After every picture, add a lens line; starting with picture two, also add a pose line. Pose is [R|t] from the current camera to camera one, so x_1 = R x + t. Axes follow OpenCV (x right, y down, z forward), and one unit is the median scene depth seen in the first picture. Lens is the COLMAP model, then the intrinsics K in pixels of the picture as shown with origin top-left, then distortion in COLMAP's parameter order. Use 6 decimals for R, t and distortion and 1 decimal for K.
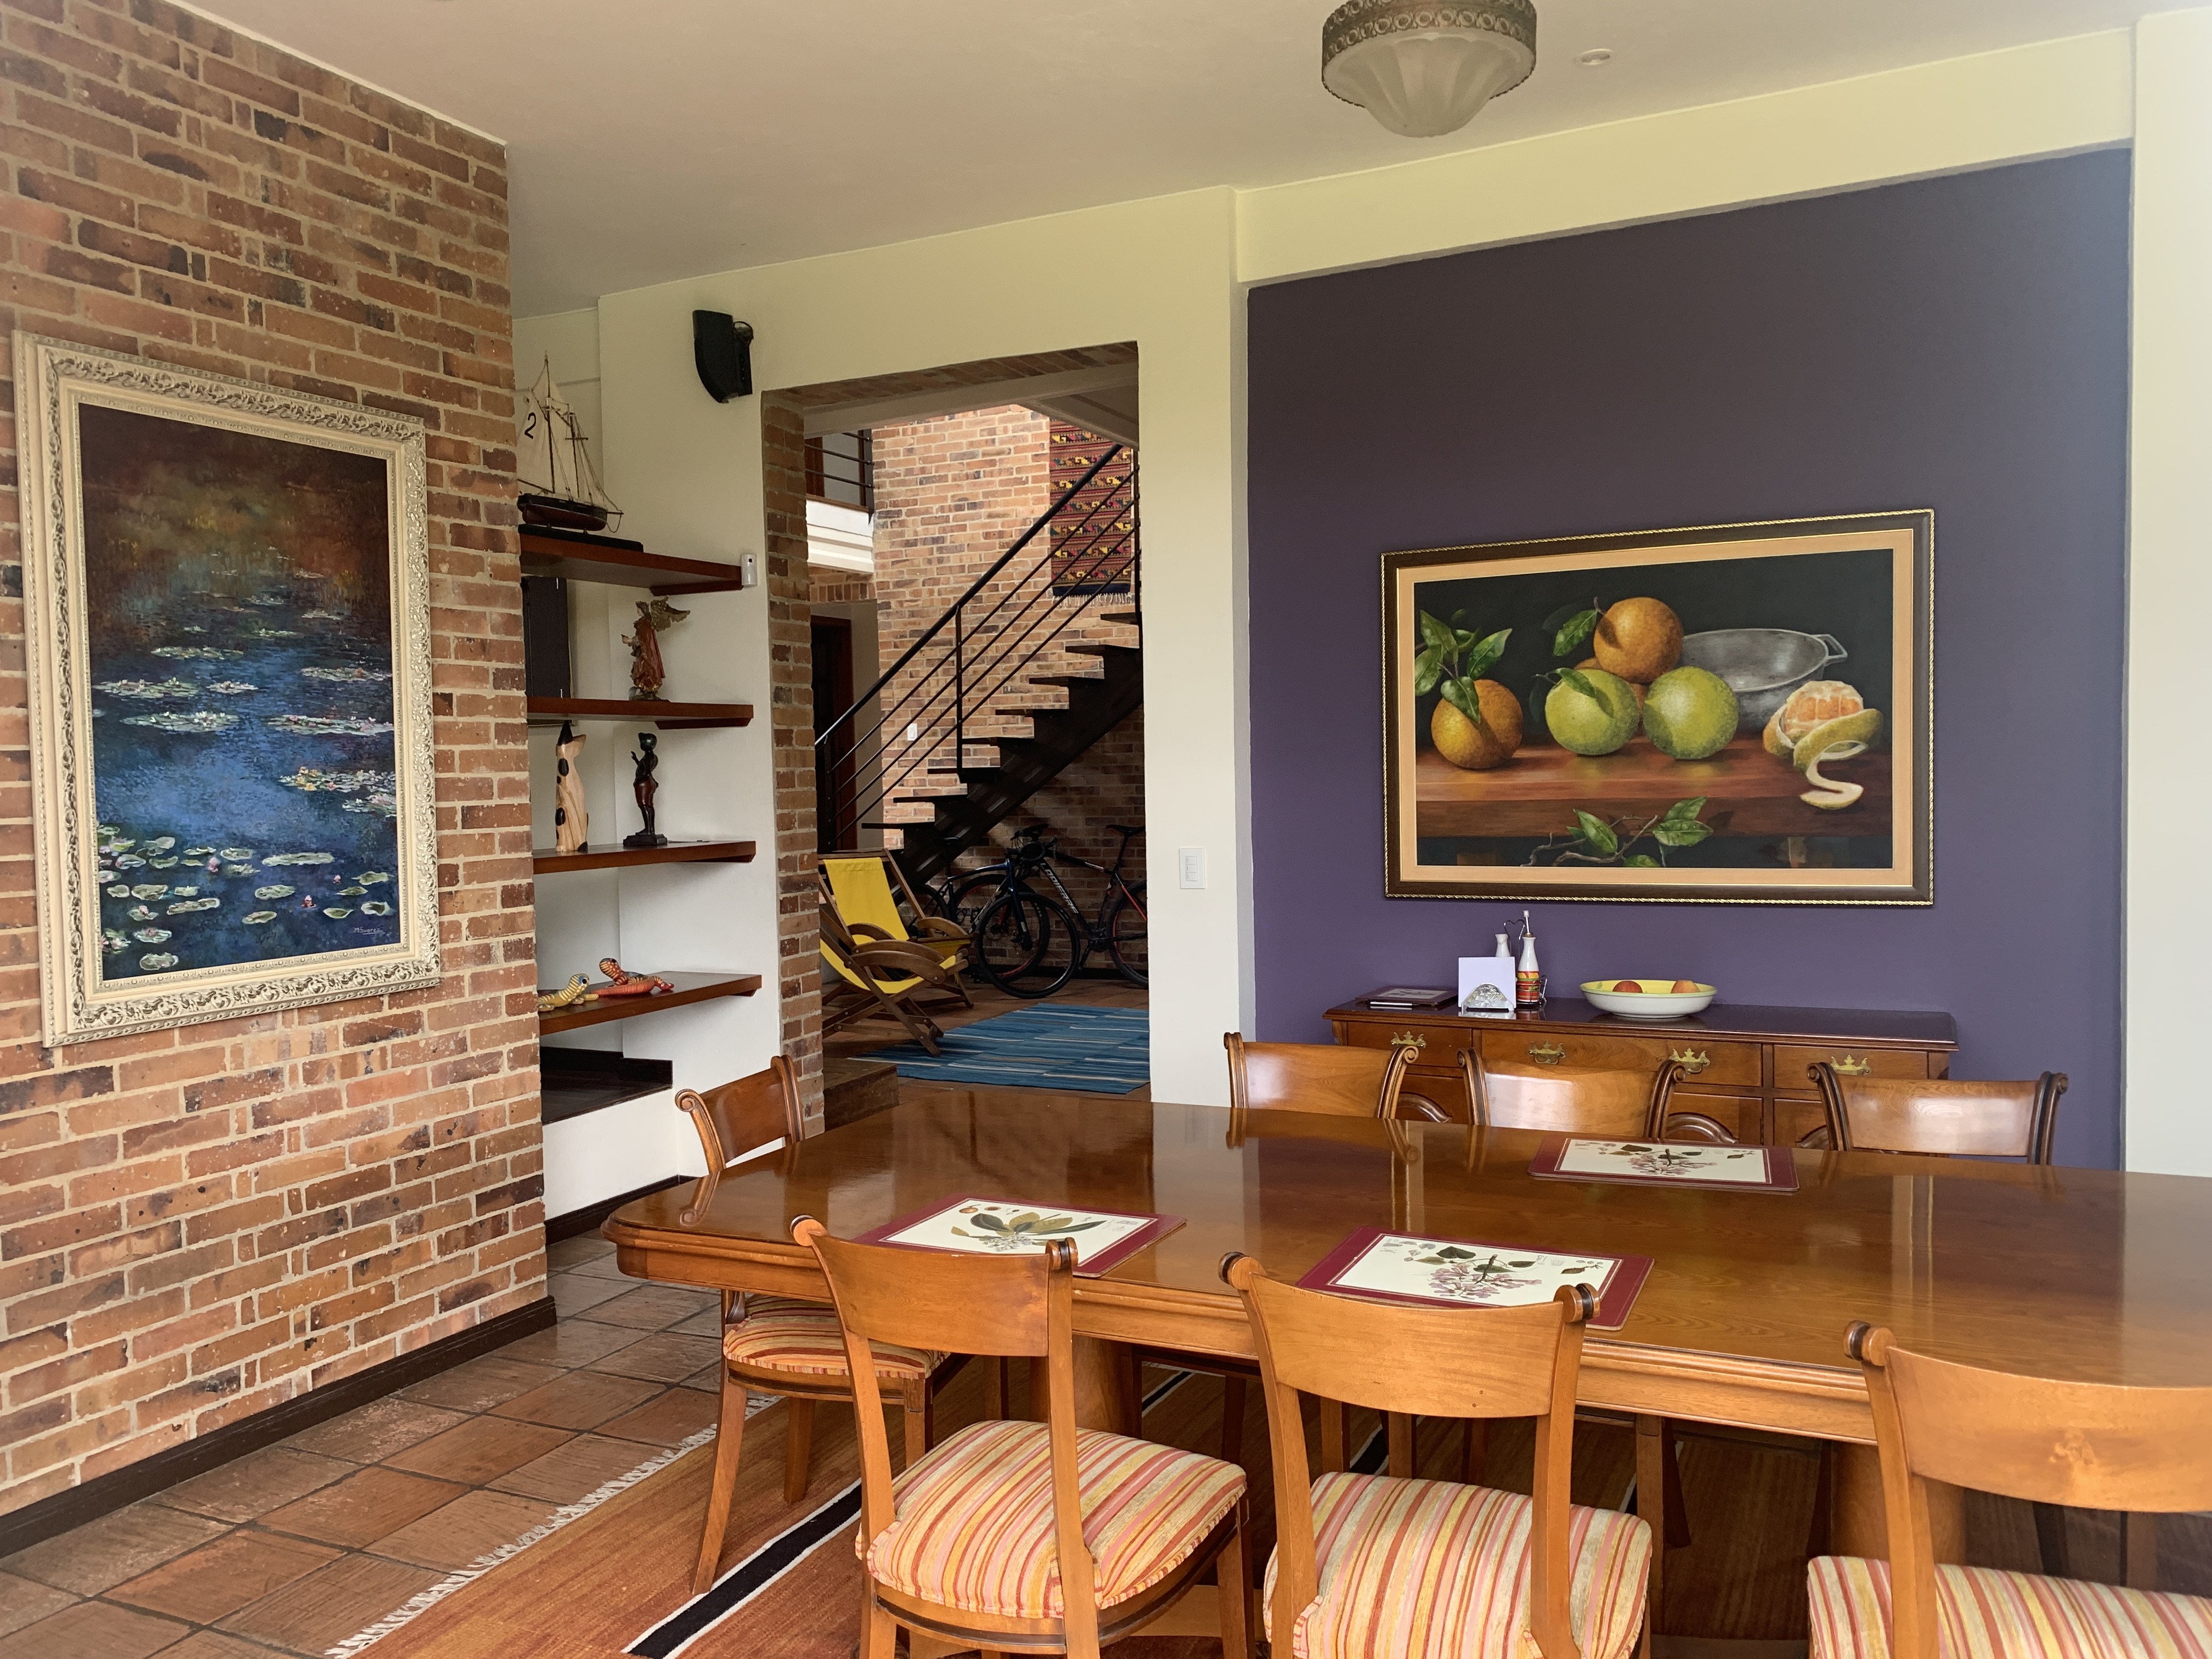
lens RADIAL K [[1668.8, 0, 1080.6], [0, 1668.8, 842.6], [0, 0, 1]] dist [0.028643, -0.030147]
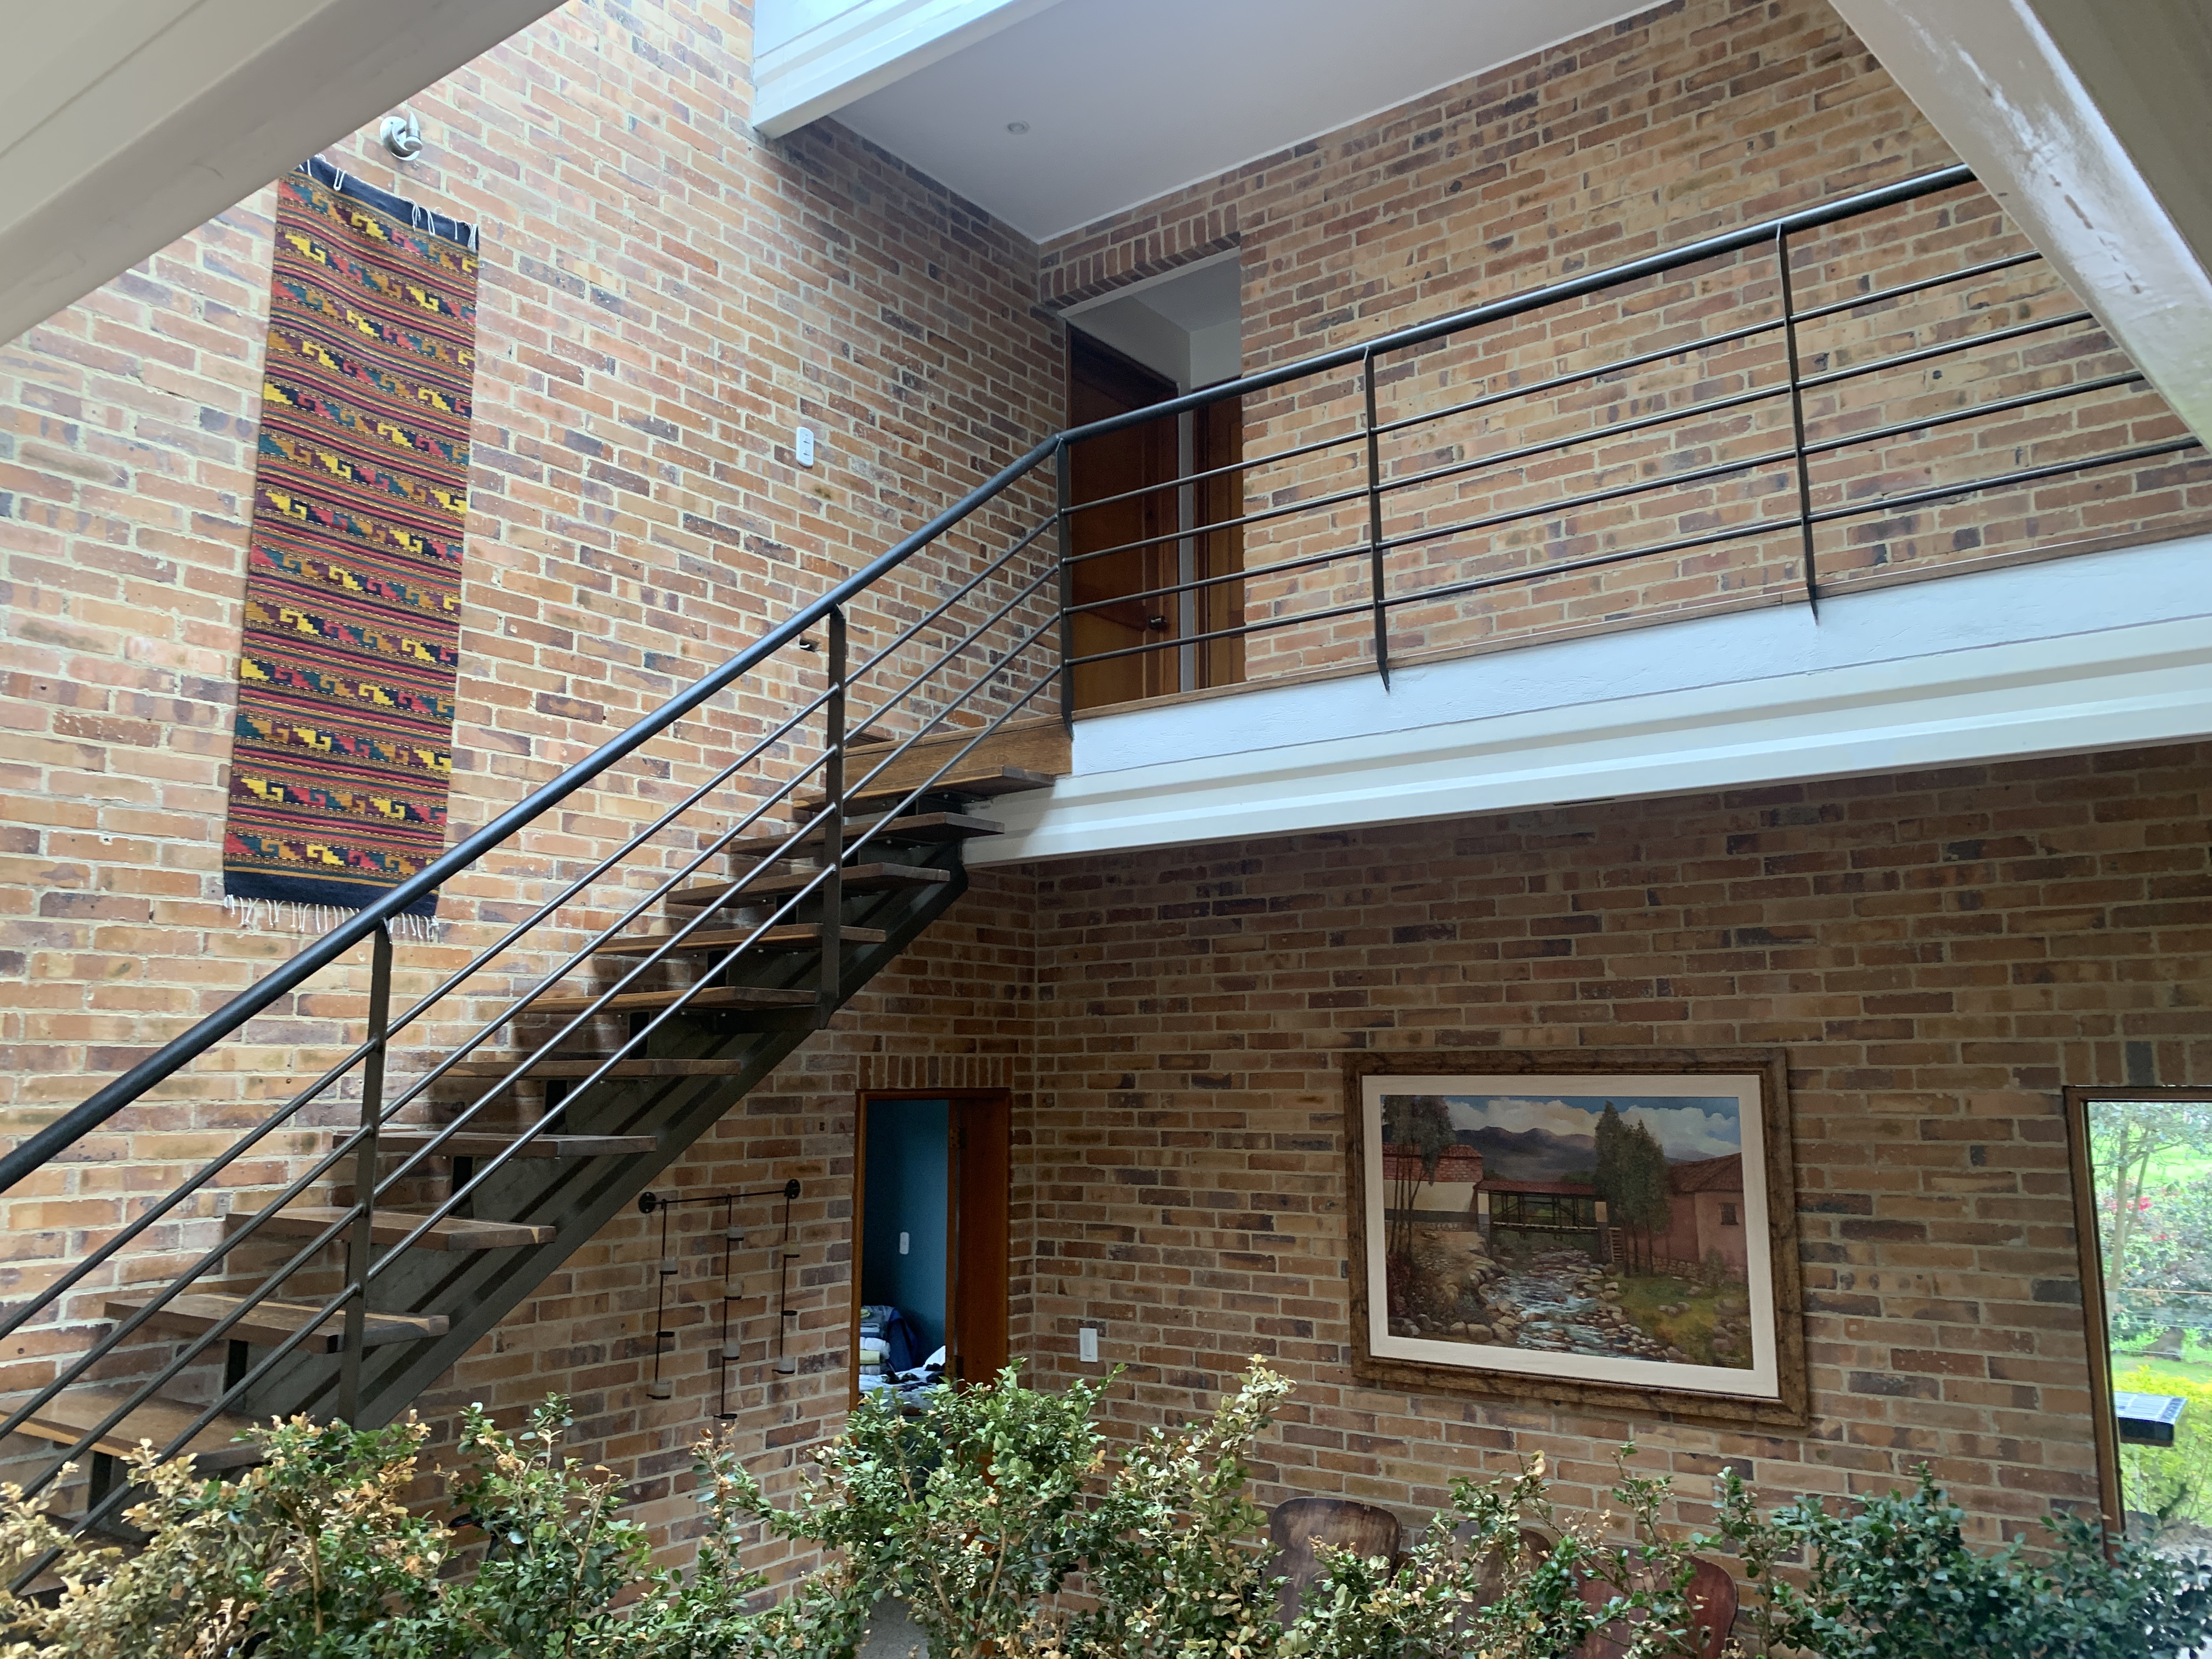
lens RADIAL K [[1668.8, 0, 1105.5], [0, 1668.8, 826.9], [0, 0, 1]] dist [0.028643, -0.030147]
pose [[0.185030, 0.165683, 0.968666, -0.961215], [0.044319, 0.983276, -0.176648, -0.241414], [-0.981733, 0.075616, 0.174592, 2.051101]]
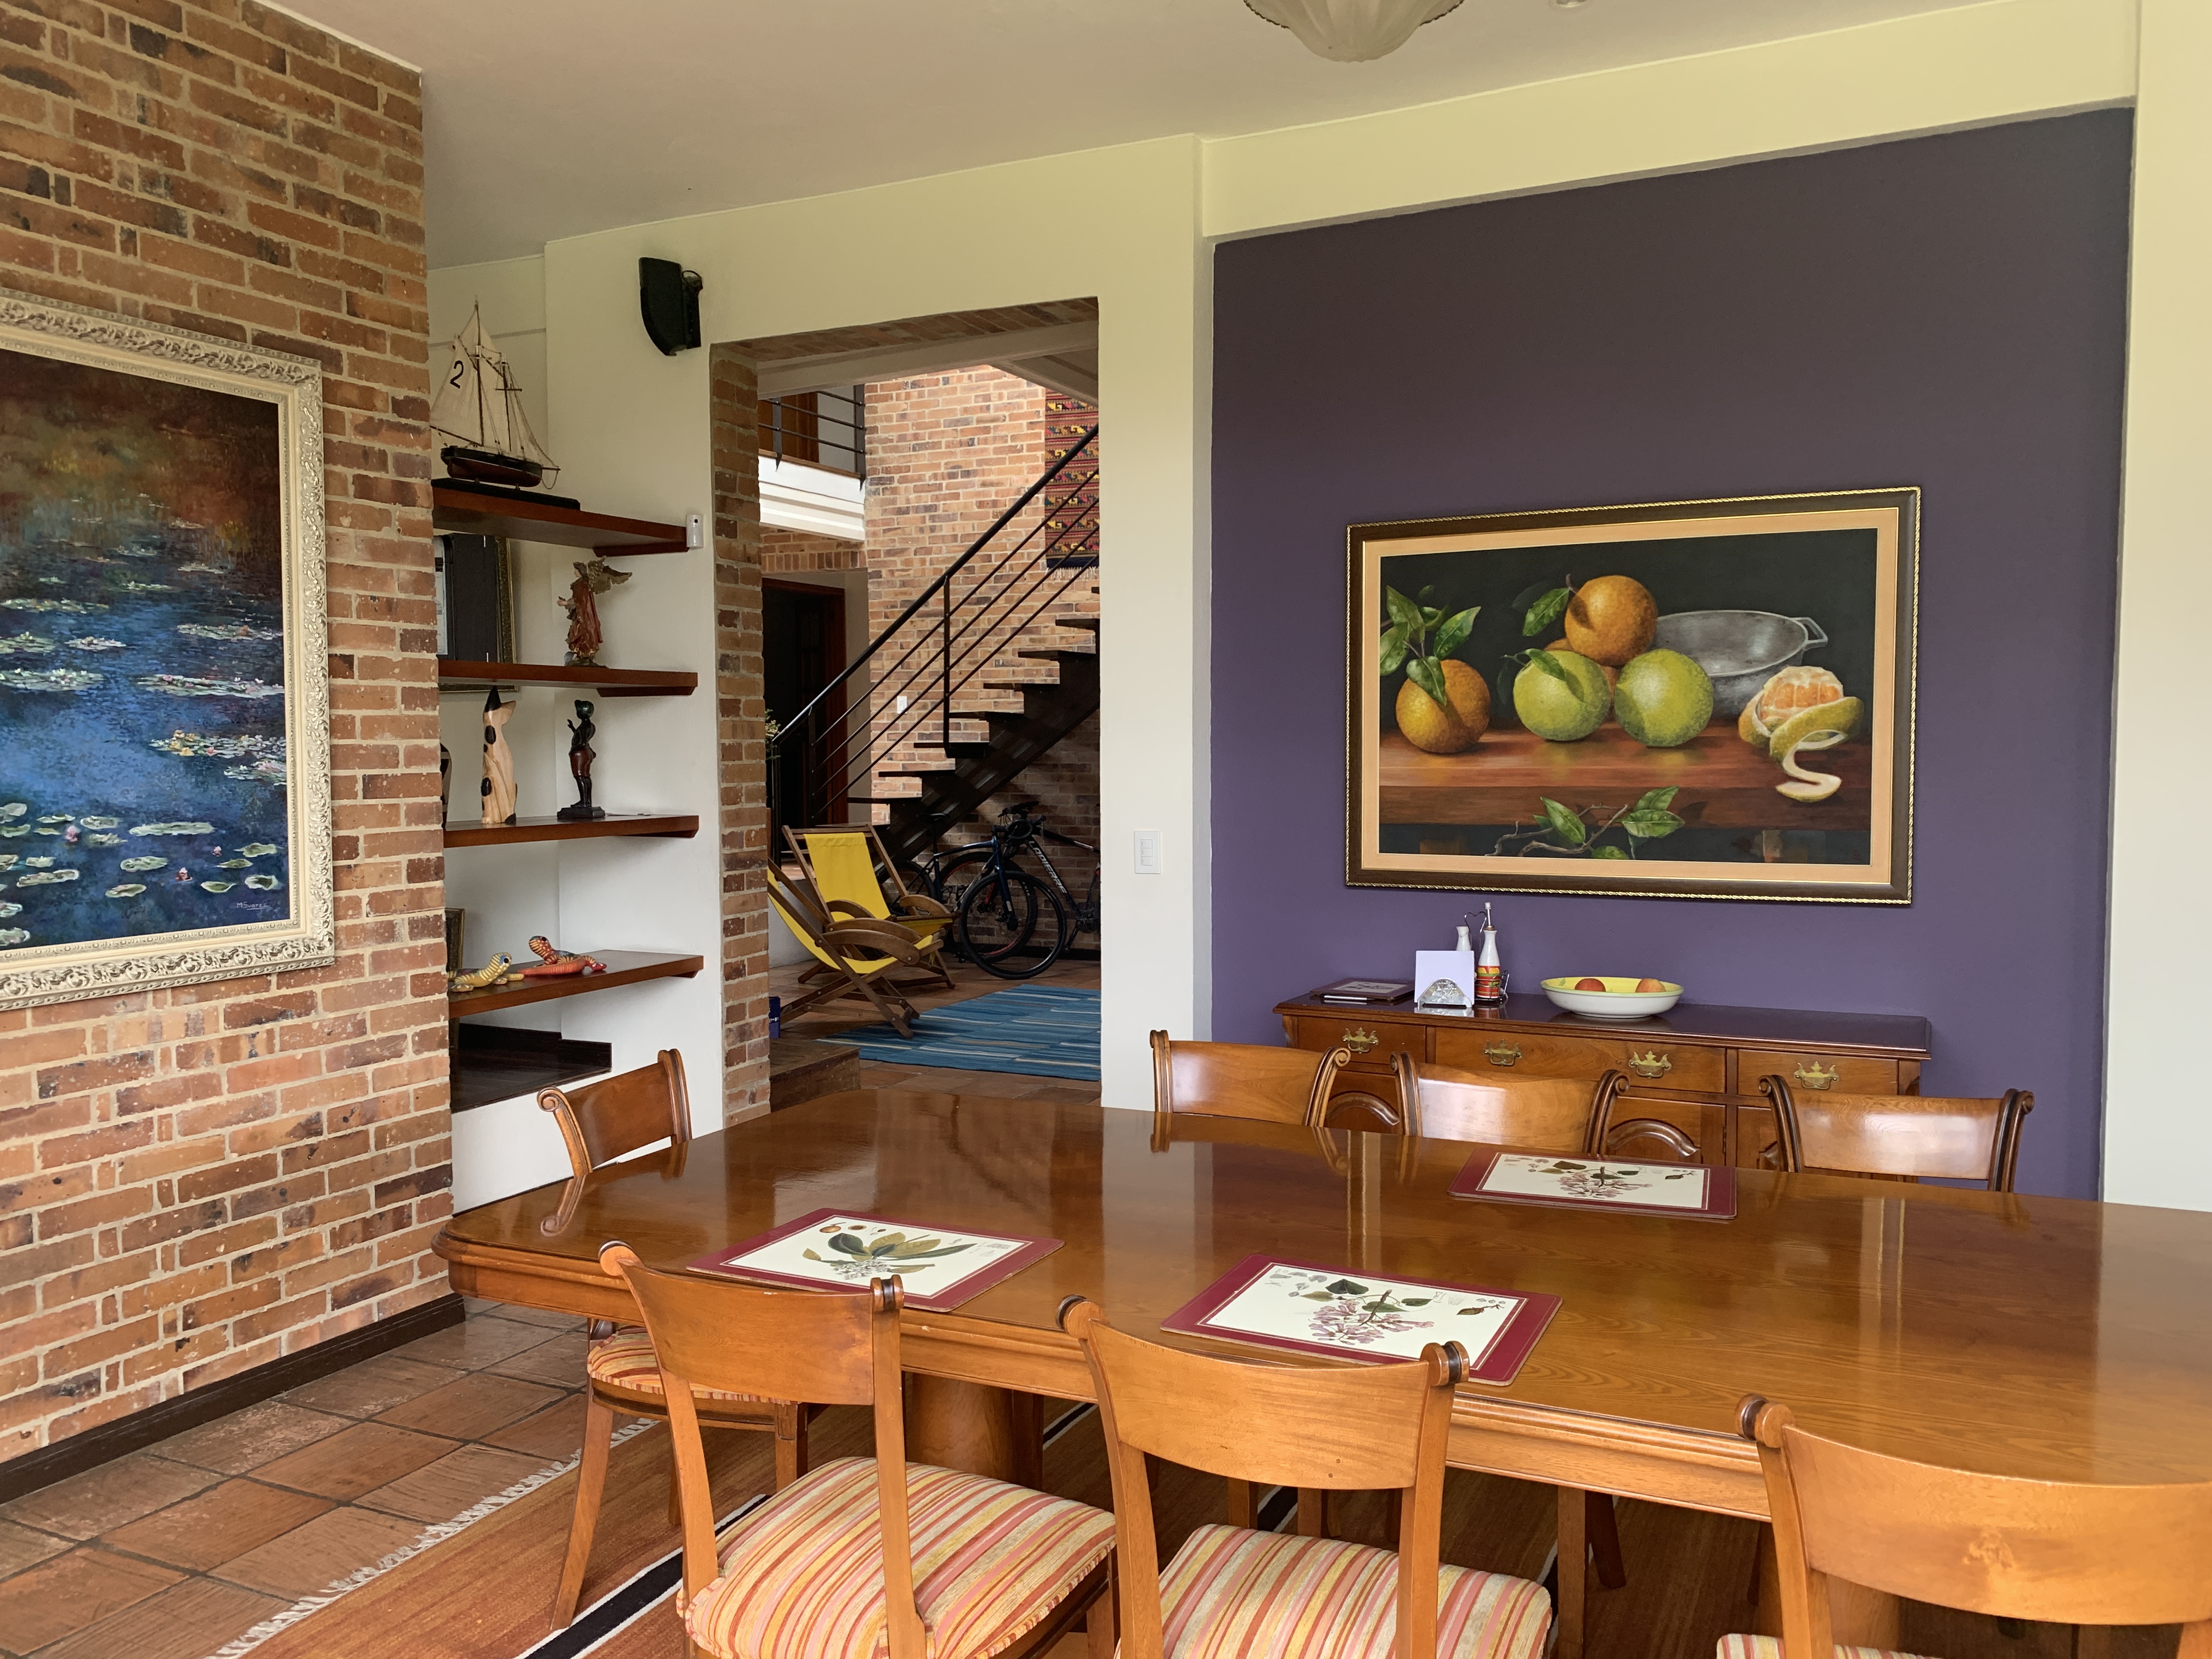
lens RADIAL K [[1668.8, 0, 1114.9], [0, 1668.8, 839.5], [0, 0, 1]] dist [0.028643, -0.030147]
pose [[0.999822, 0.016076, 0.009846, 0.045759], [-0.016199, 0.999790, 0.012530, -0.004023], [-0.009642, -0.012687, 0.999873, 0.051535]]
